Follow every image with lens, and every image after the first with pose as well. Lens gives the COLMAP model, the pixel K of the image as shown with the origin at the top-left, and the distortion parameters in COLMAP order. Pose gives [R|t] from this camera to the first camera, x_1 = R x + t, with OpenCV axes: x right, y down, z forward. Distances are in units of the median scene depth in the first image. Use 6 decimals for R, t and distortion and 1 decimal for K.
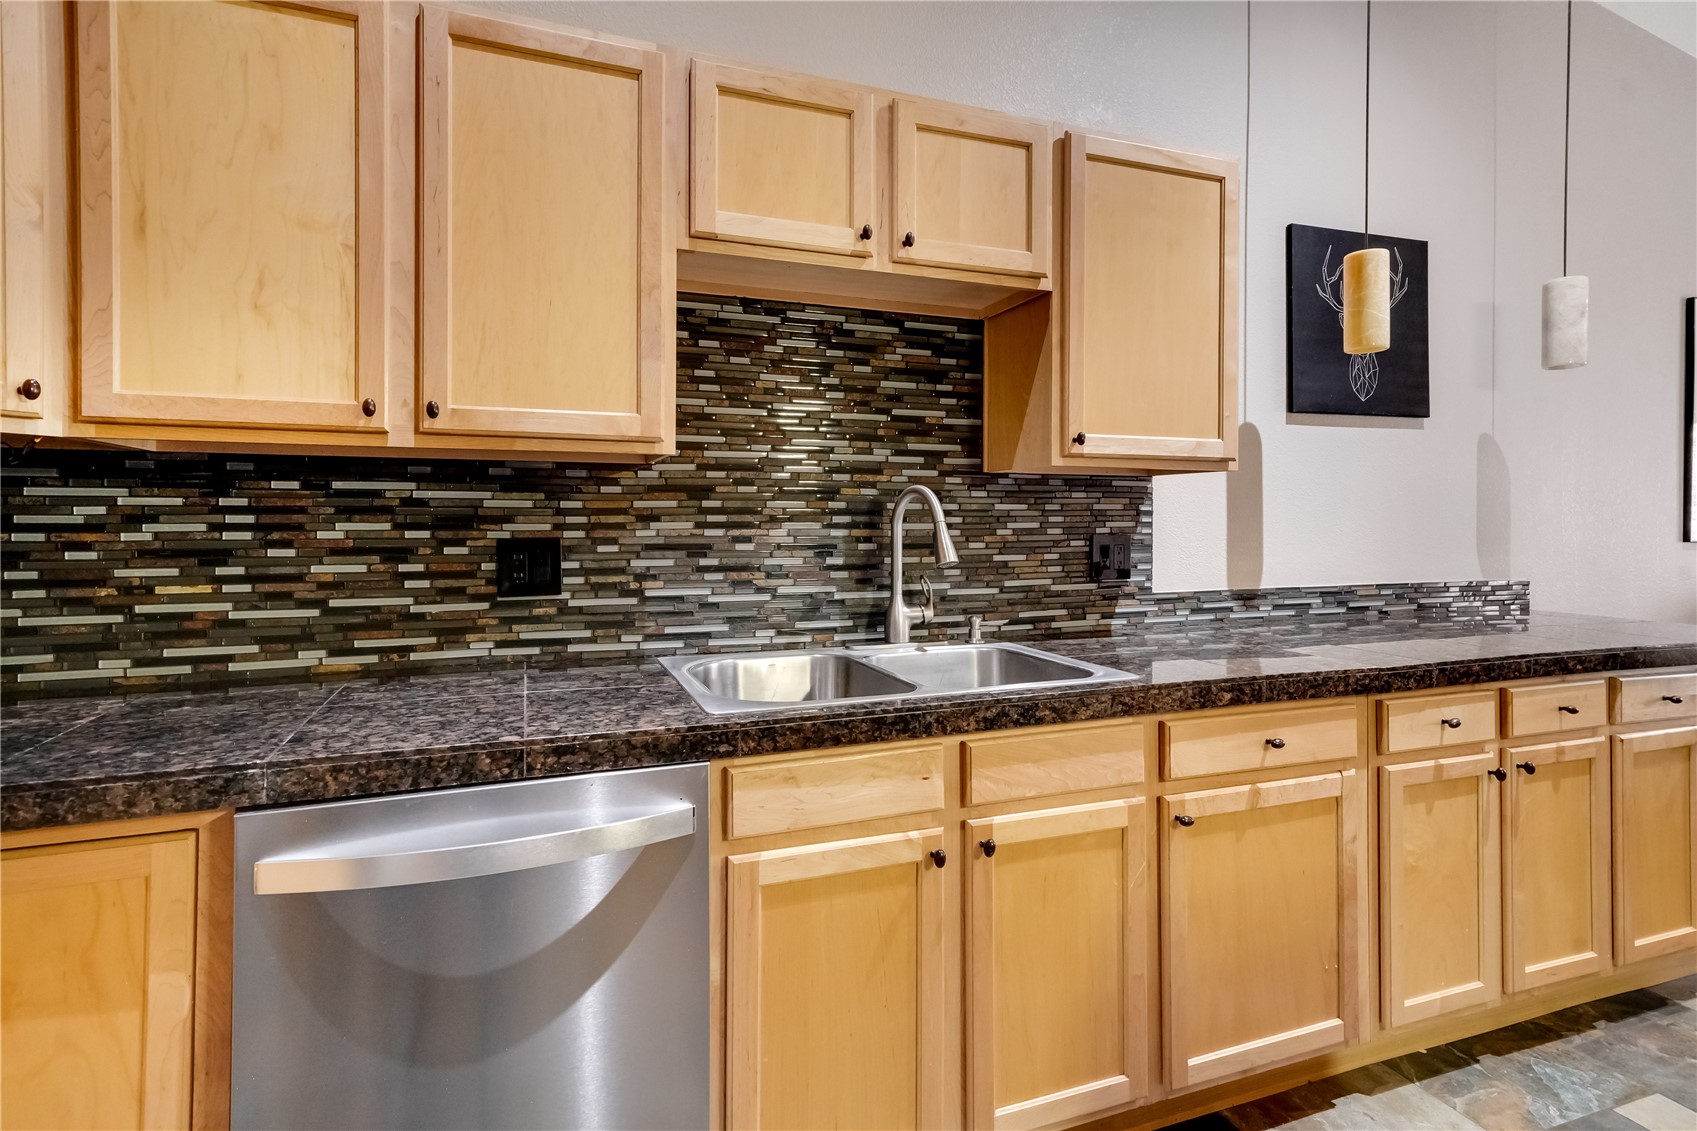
lens RADIAL K [[851.7, 0, 850.9], [0, 851.7, 529.3], [0, 0, 1]] dist [-0.001939, -0.000502]
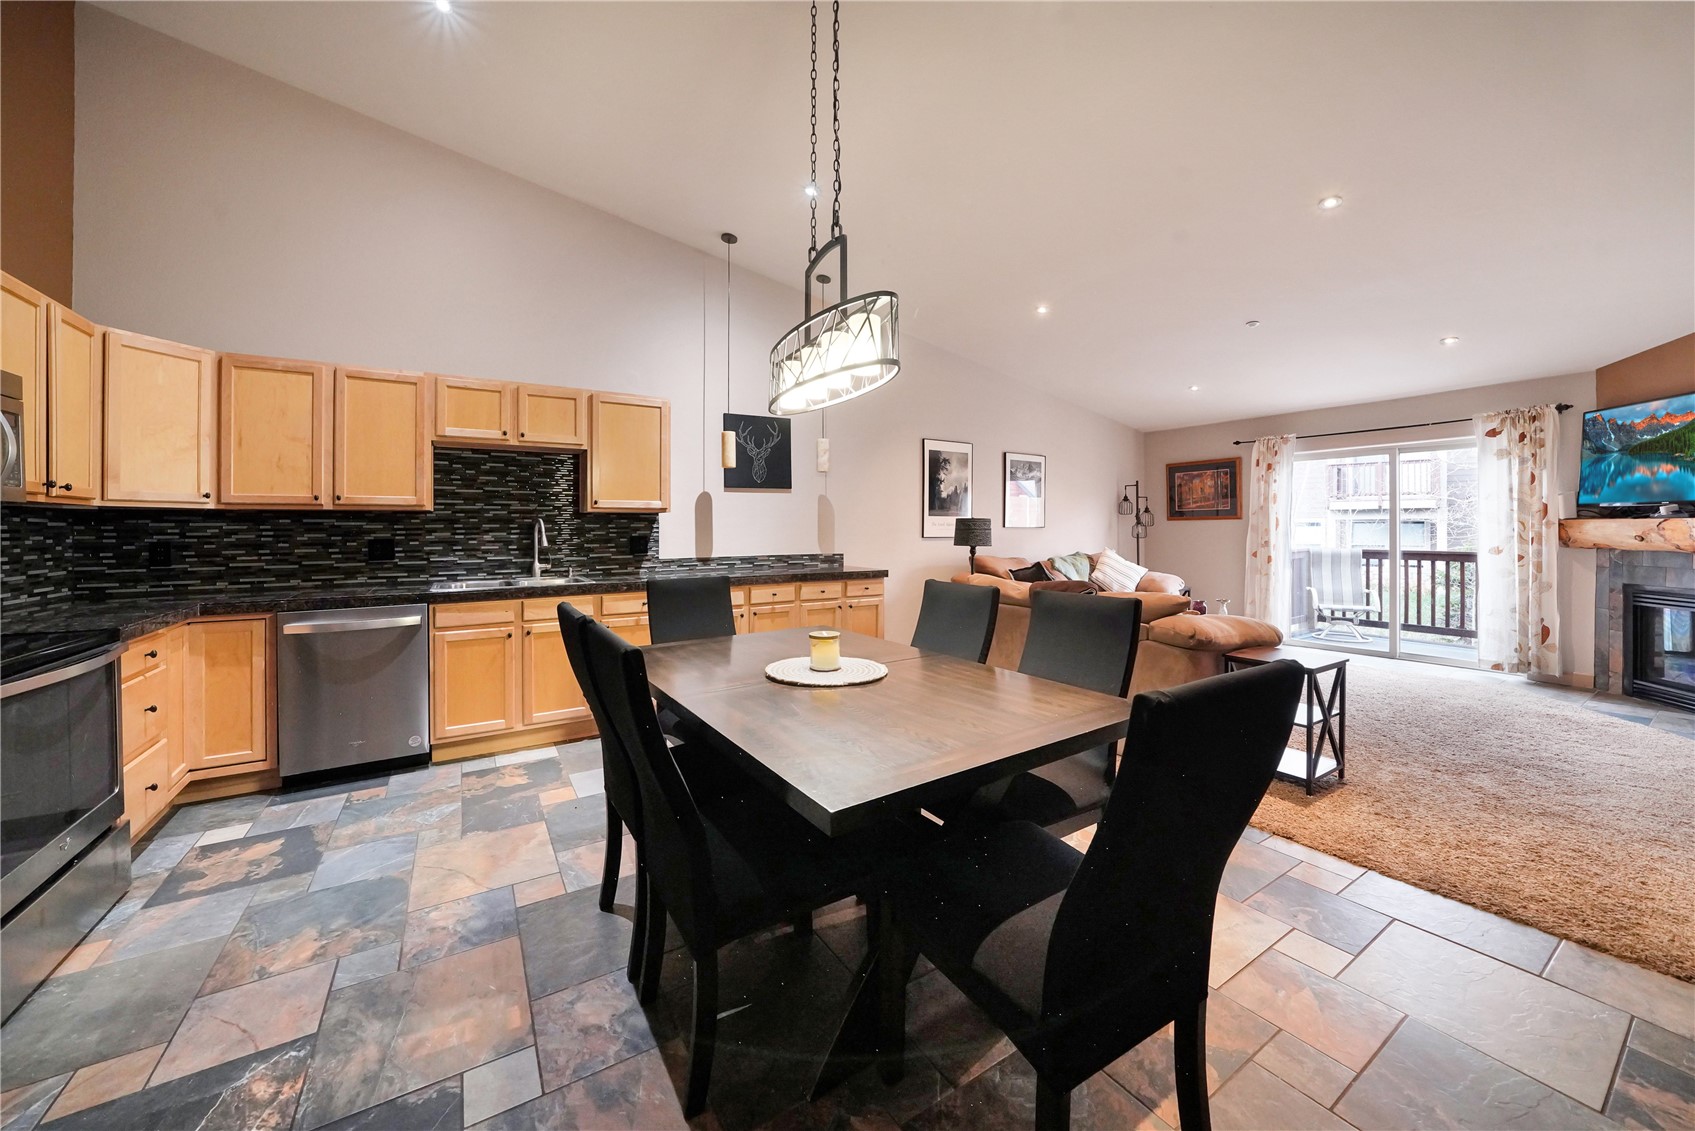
lens RADIAL K [[611.9, 0, 841.9], [0, 611.9, 532.8], [0, 0, 1]] dist [-0.038058, 0.000048]
pose [[0.979679, -0.007502, 0.200430, 0.677645], [0.007857, 0.999969, -0.000976, 0.002962], [-0.200416, 0.002531, 0.979708, -1.163349]]
